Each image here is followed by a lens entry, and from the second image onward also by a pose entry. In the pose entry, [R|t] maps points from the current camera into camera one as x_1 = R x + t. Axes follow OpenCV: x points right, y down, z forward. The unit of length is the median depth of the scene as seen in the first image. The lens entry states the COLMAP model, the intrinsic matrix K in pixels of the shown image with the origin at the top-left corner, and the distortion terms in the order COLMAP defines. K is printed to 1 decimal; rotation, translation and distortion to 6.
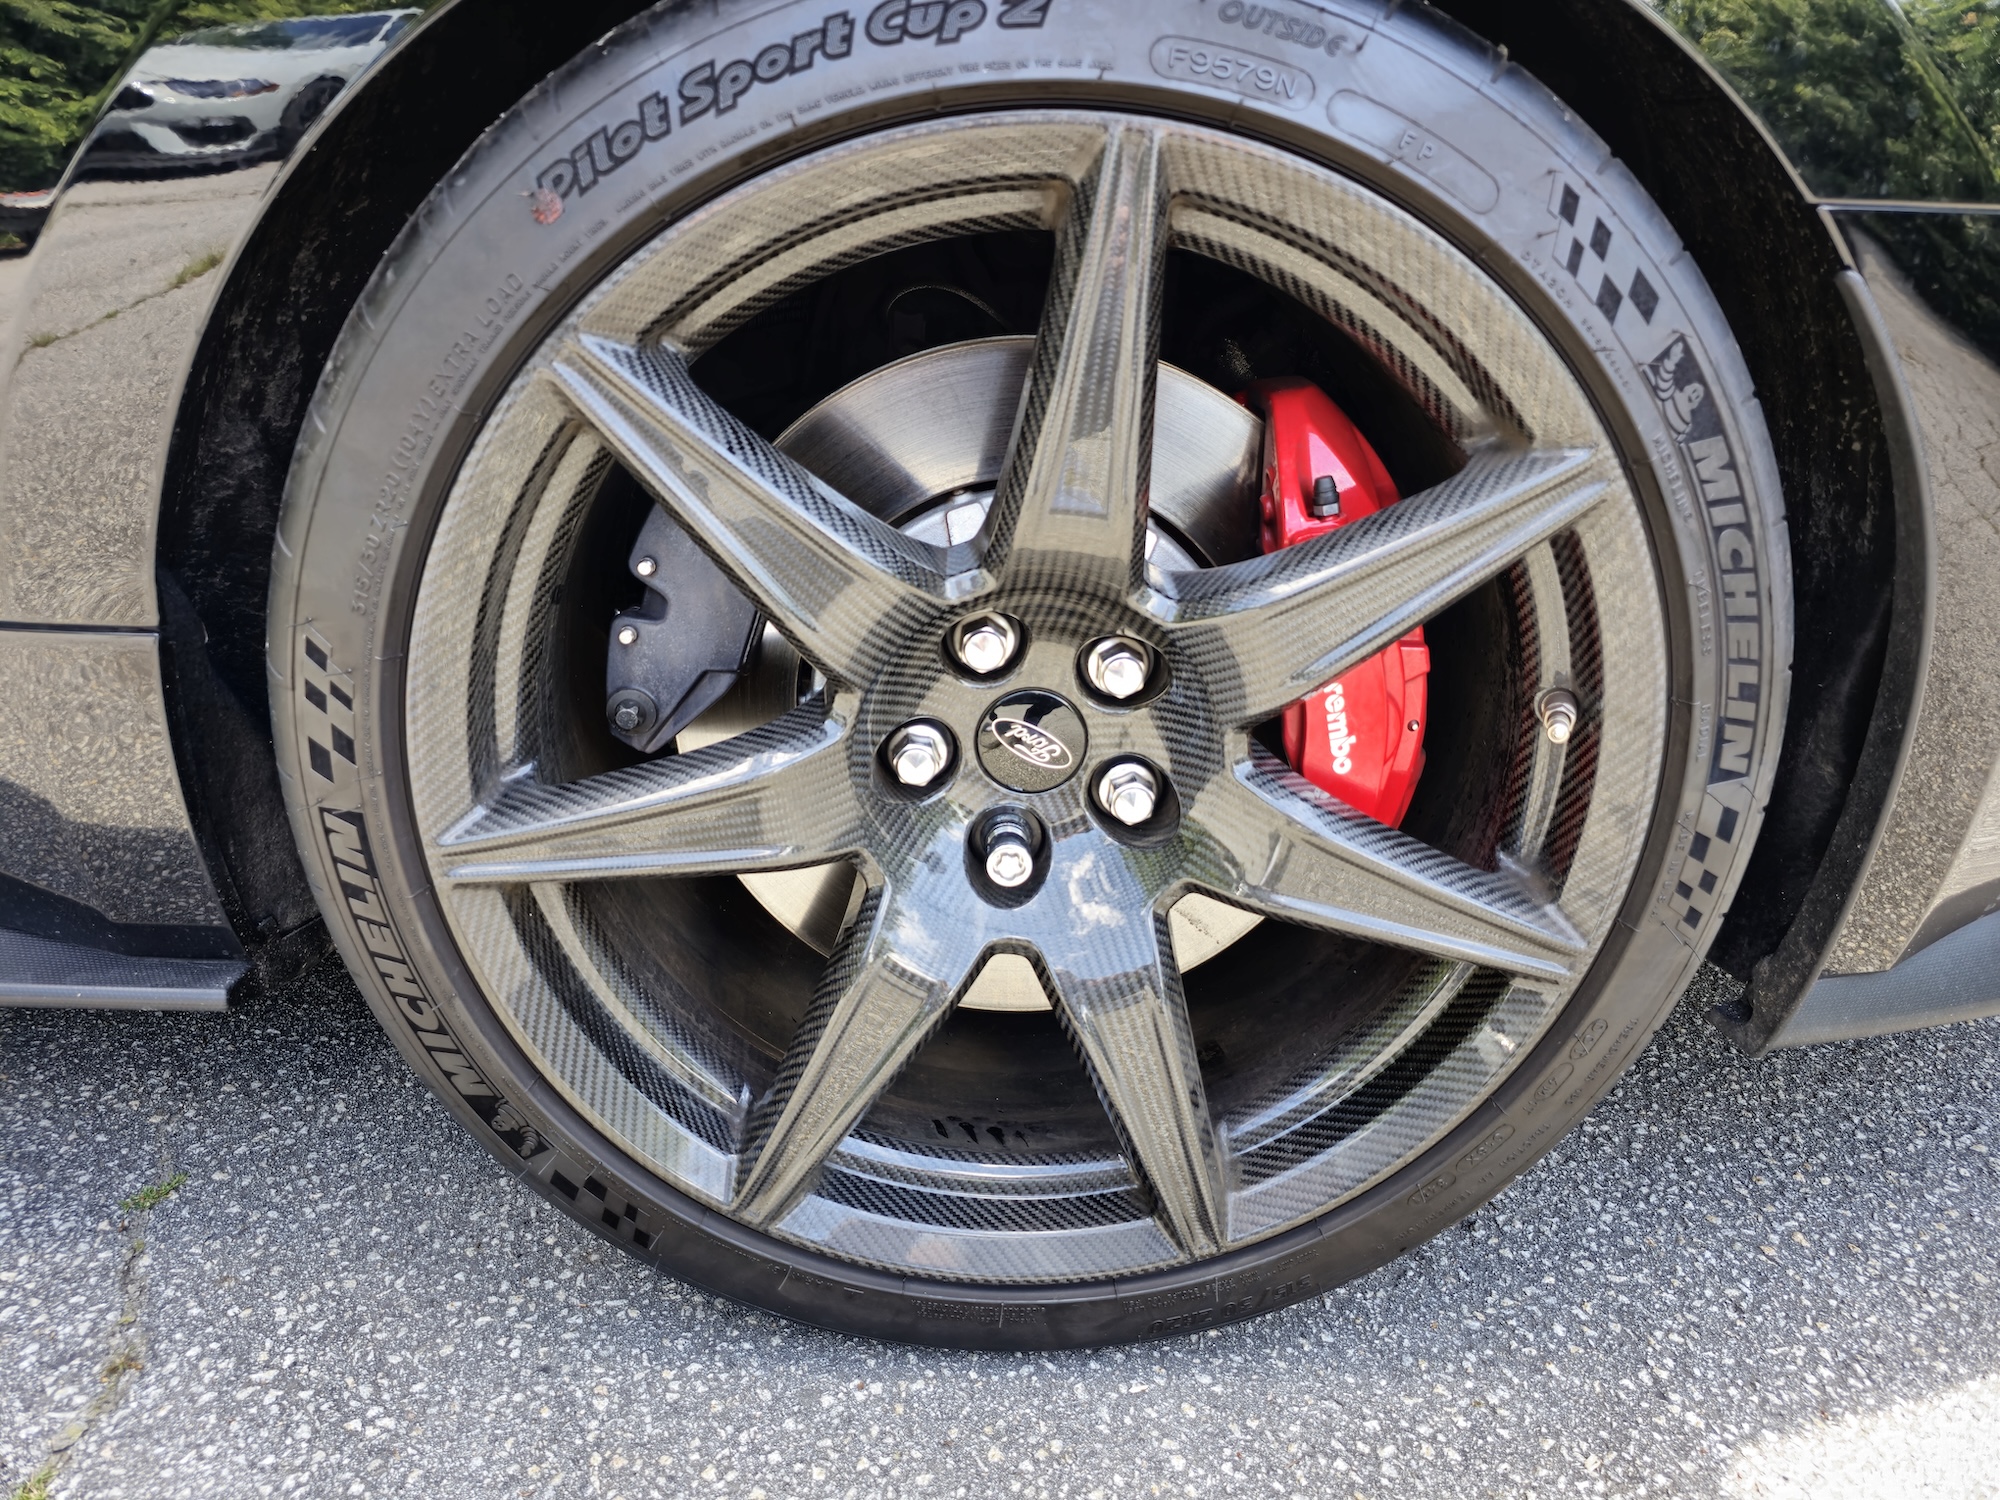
lens RADIAL K [[1336.5, 0, 1000.0], [0, 1336.5, 750.0], [0, 0, 1]] dist [0.043265, -0.042654]
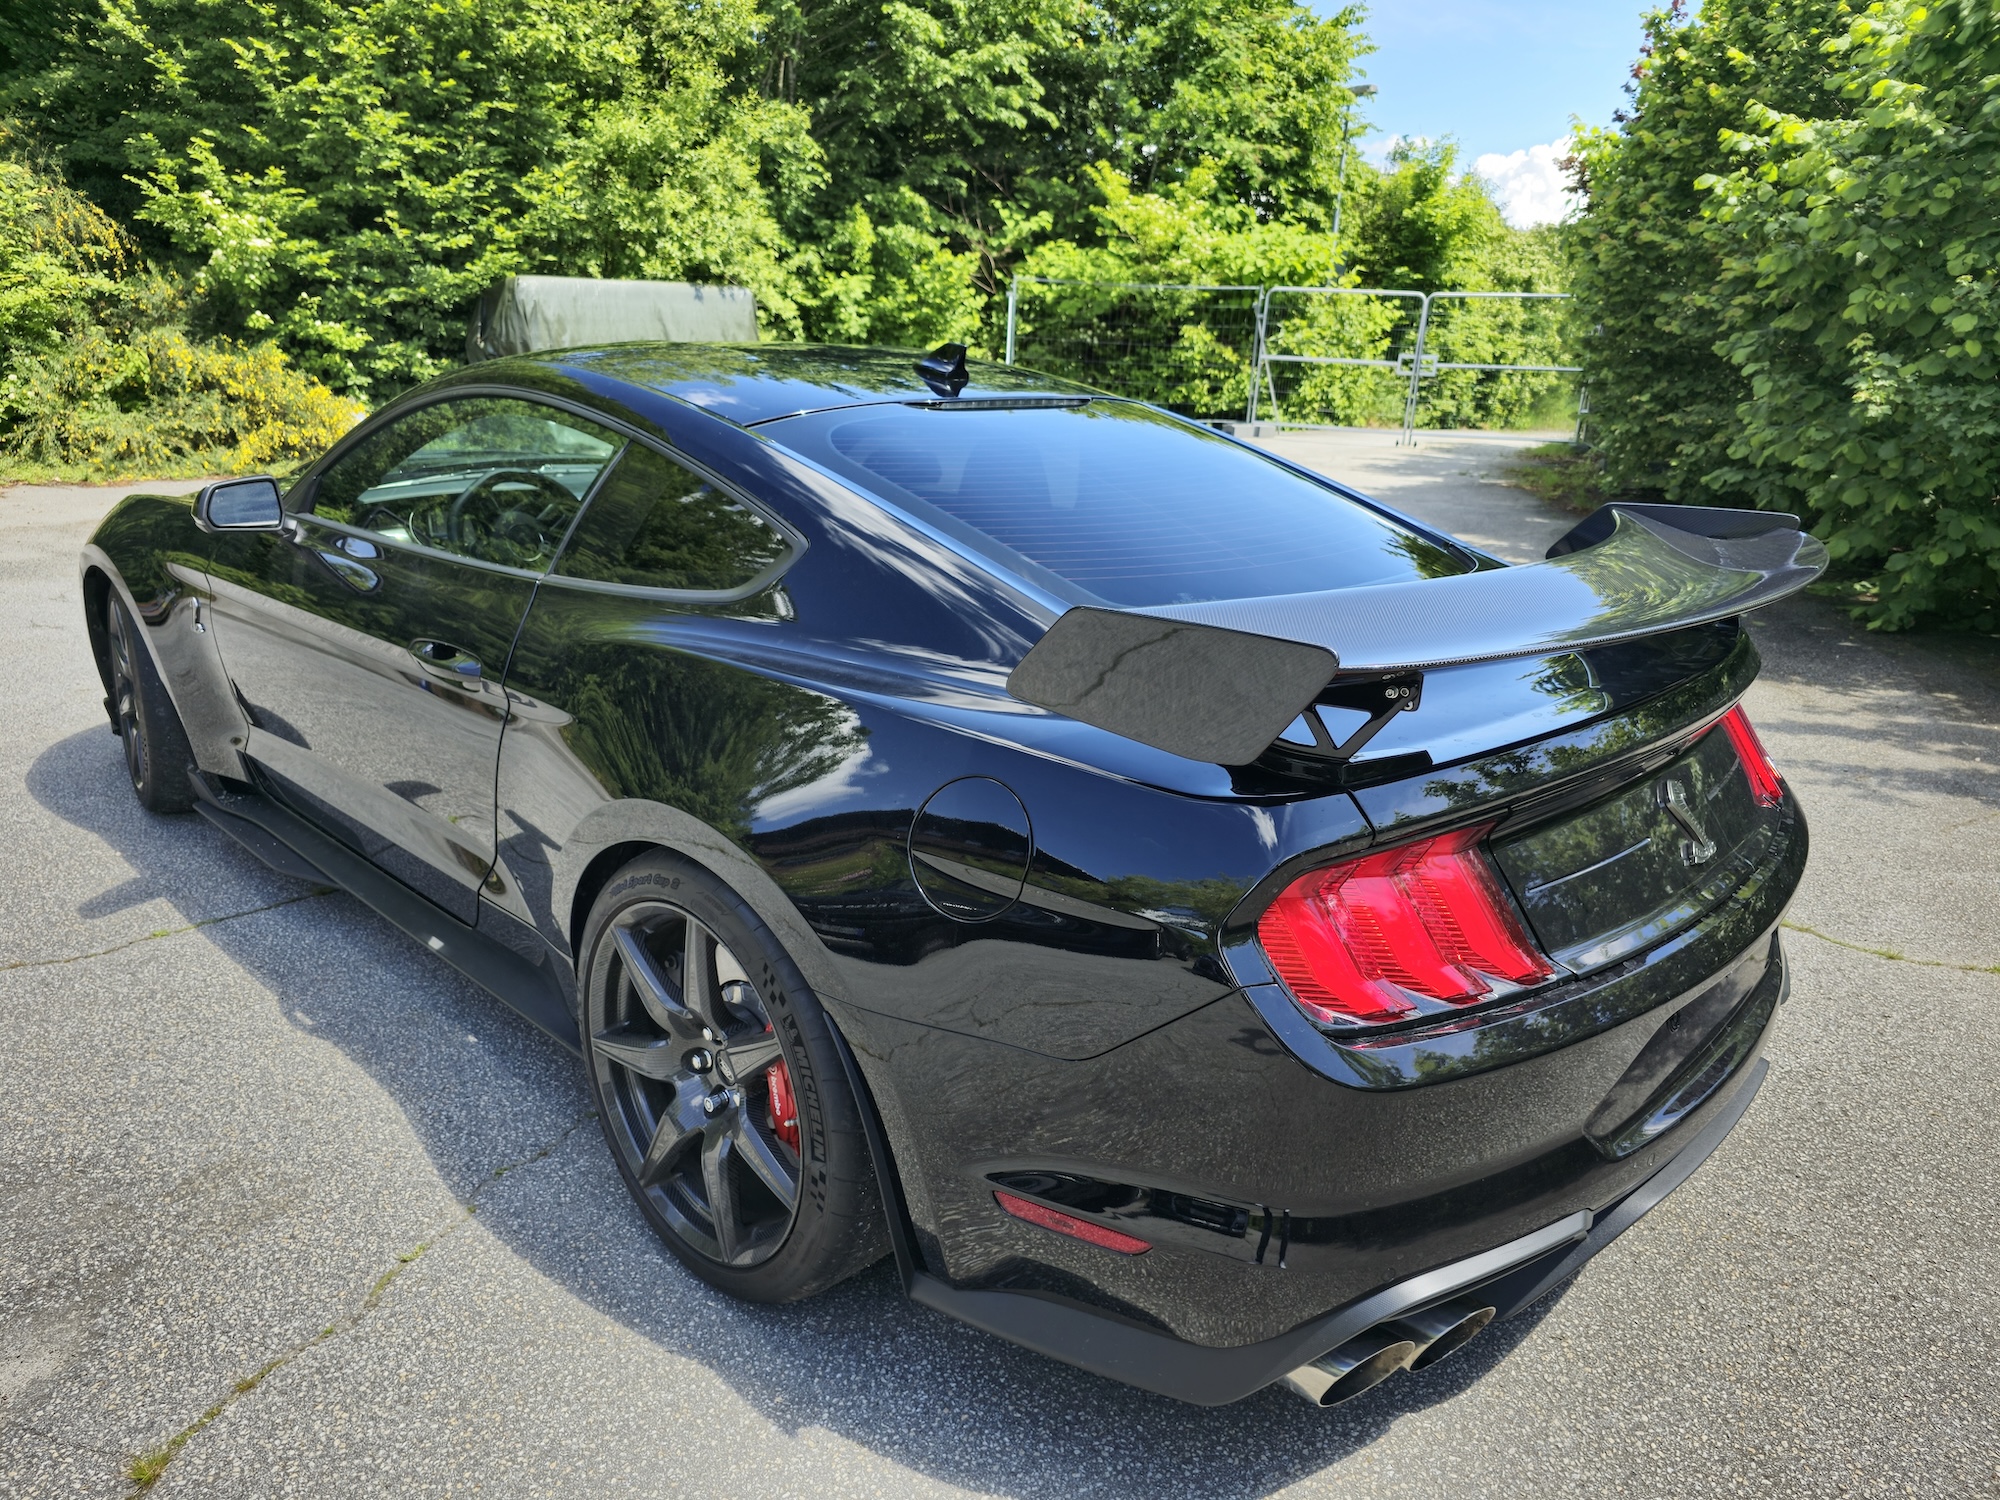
lens RADIAL K [[1336.5, 0, 1000.0], [0, 1336.5, 750.0], [0, 0, 1]] dist [0.043265, -0.042654]
pose [[0.695999, 0.180378, -0.695018, 2.453190], [-0.272320, 0.961930, -0.023055, -0.803477], [0.664400, 0.205313, 0.718623, -0.938272]]
